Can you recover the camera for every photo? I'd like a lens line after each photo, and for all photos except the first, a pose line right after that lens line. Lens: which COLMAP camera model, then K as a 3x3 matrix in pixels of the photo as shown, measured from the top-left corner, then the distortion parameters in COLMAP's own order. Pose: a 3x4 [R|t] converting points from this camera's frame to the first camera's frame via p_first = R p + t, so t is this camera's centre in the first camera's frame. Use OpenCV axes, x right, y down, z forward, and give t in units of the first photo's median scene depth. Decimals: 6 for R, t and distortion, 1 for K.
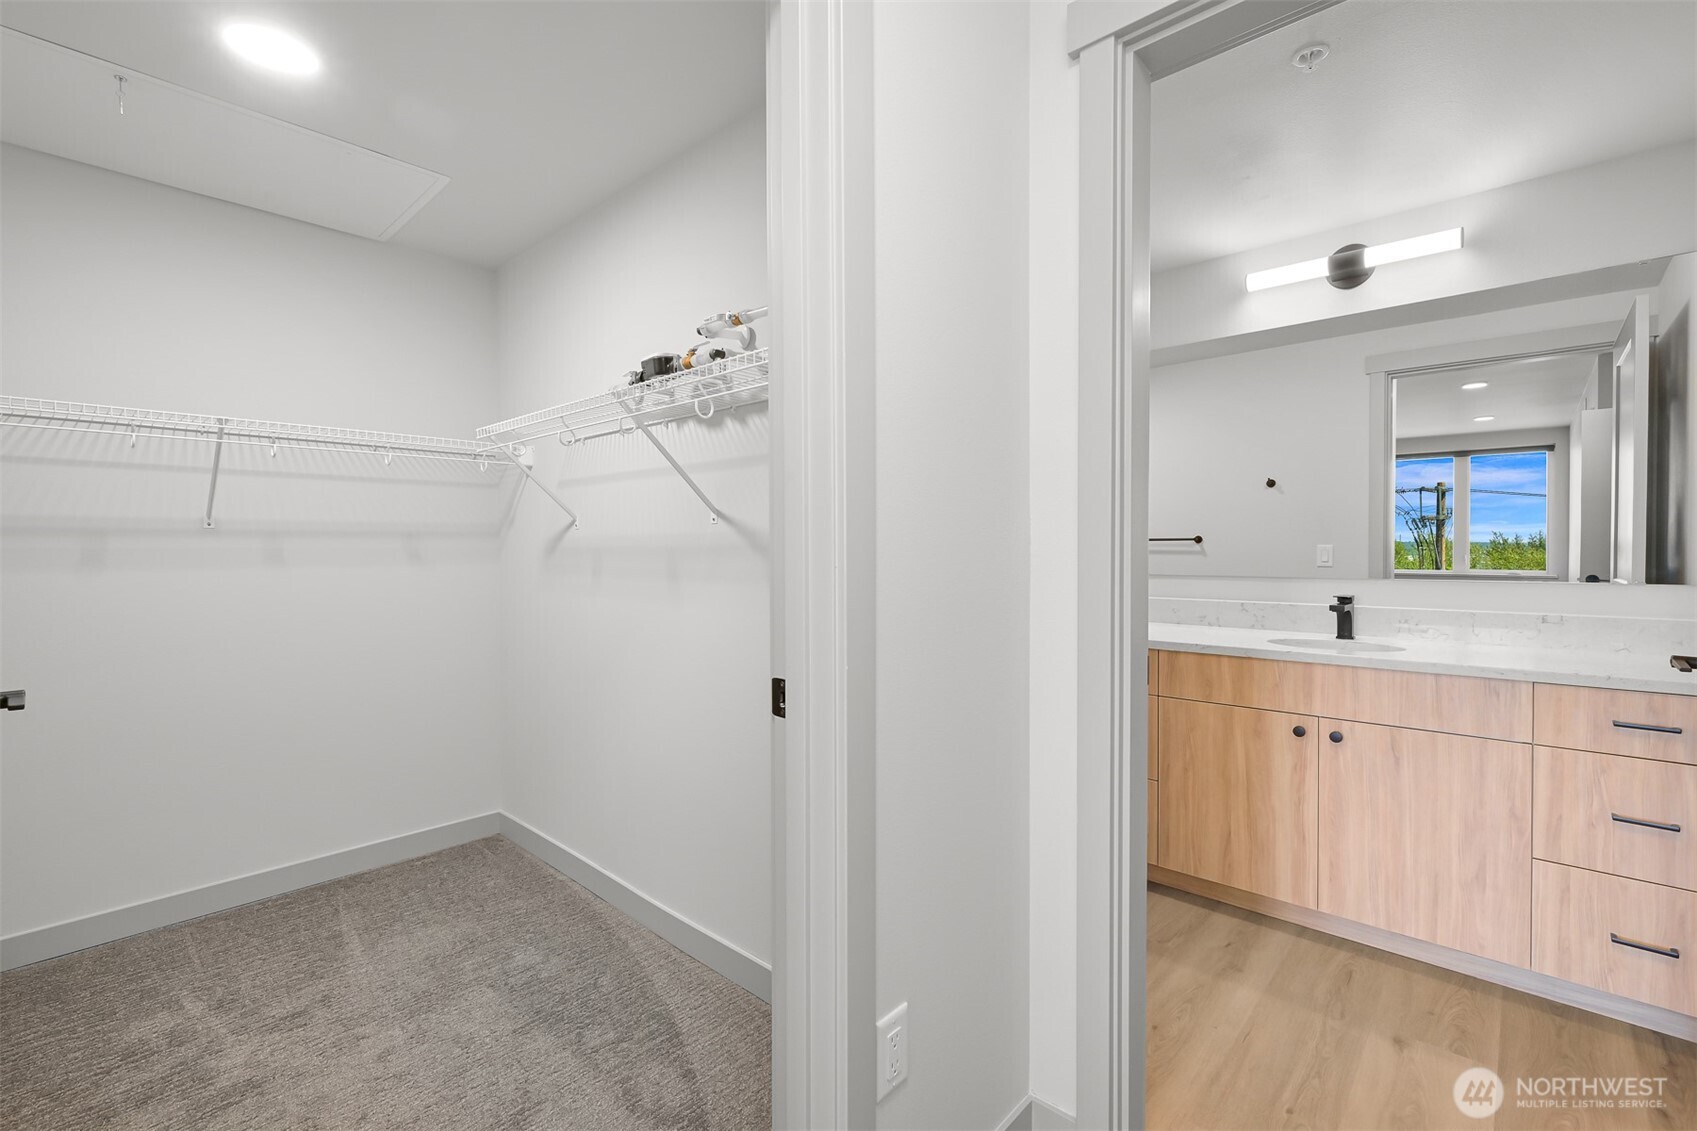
lens RADIAL K [[737.0, 0, 848.5], [0, 737.0, 565.5], [0, 0, 1]] dist [-0.001309, -0.000609]
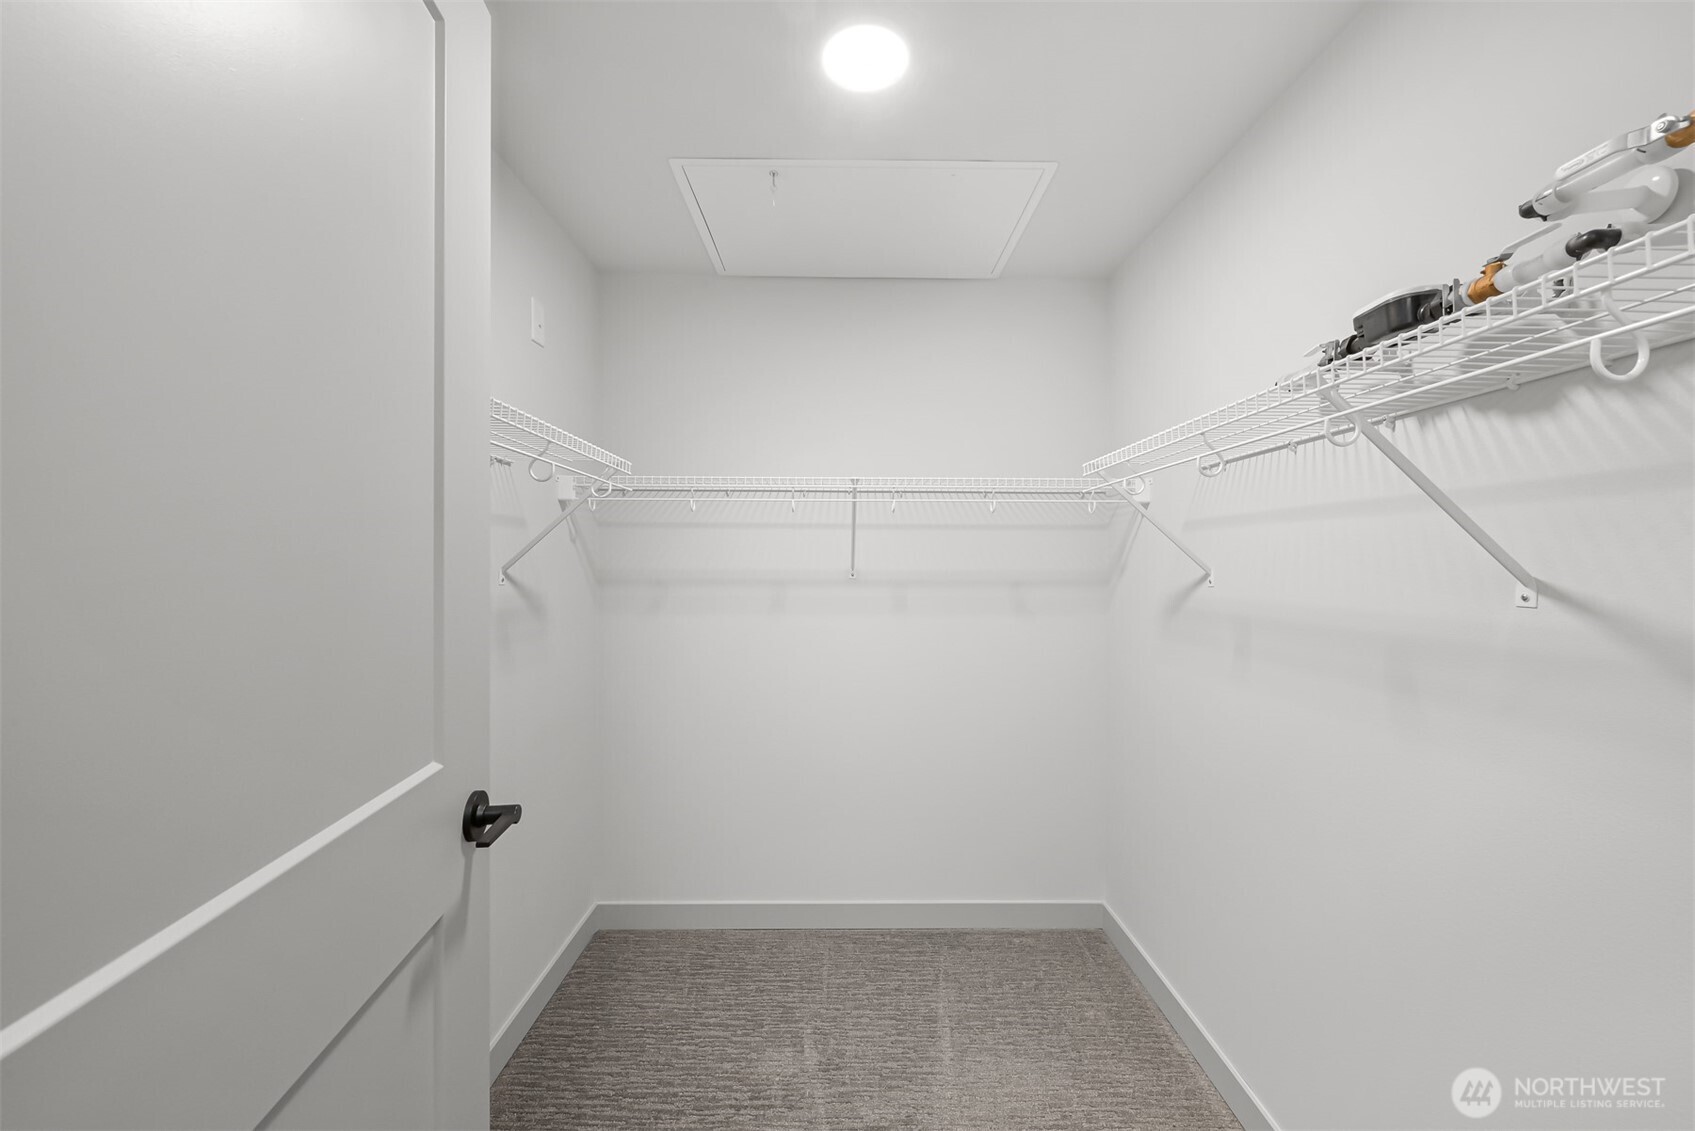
lens RADIAL K [[682.3, 0, 850.4], [0, 682.3, 562.3], [0, 0, 1]] dist [-0.001207, -0.000165]
pose [[0.693399, 0.003305, -0.720546, -0.167517], [-0.025296, 0.999485, -0.019758, -0.066588], [0.720110, 0.031927, 0.693125, 0.353951]]
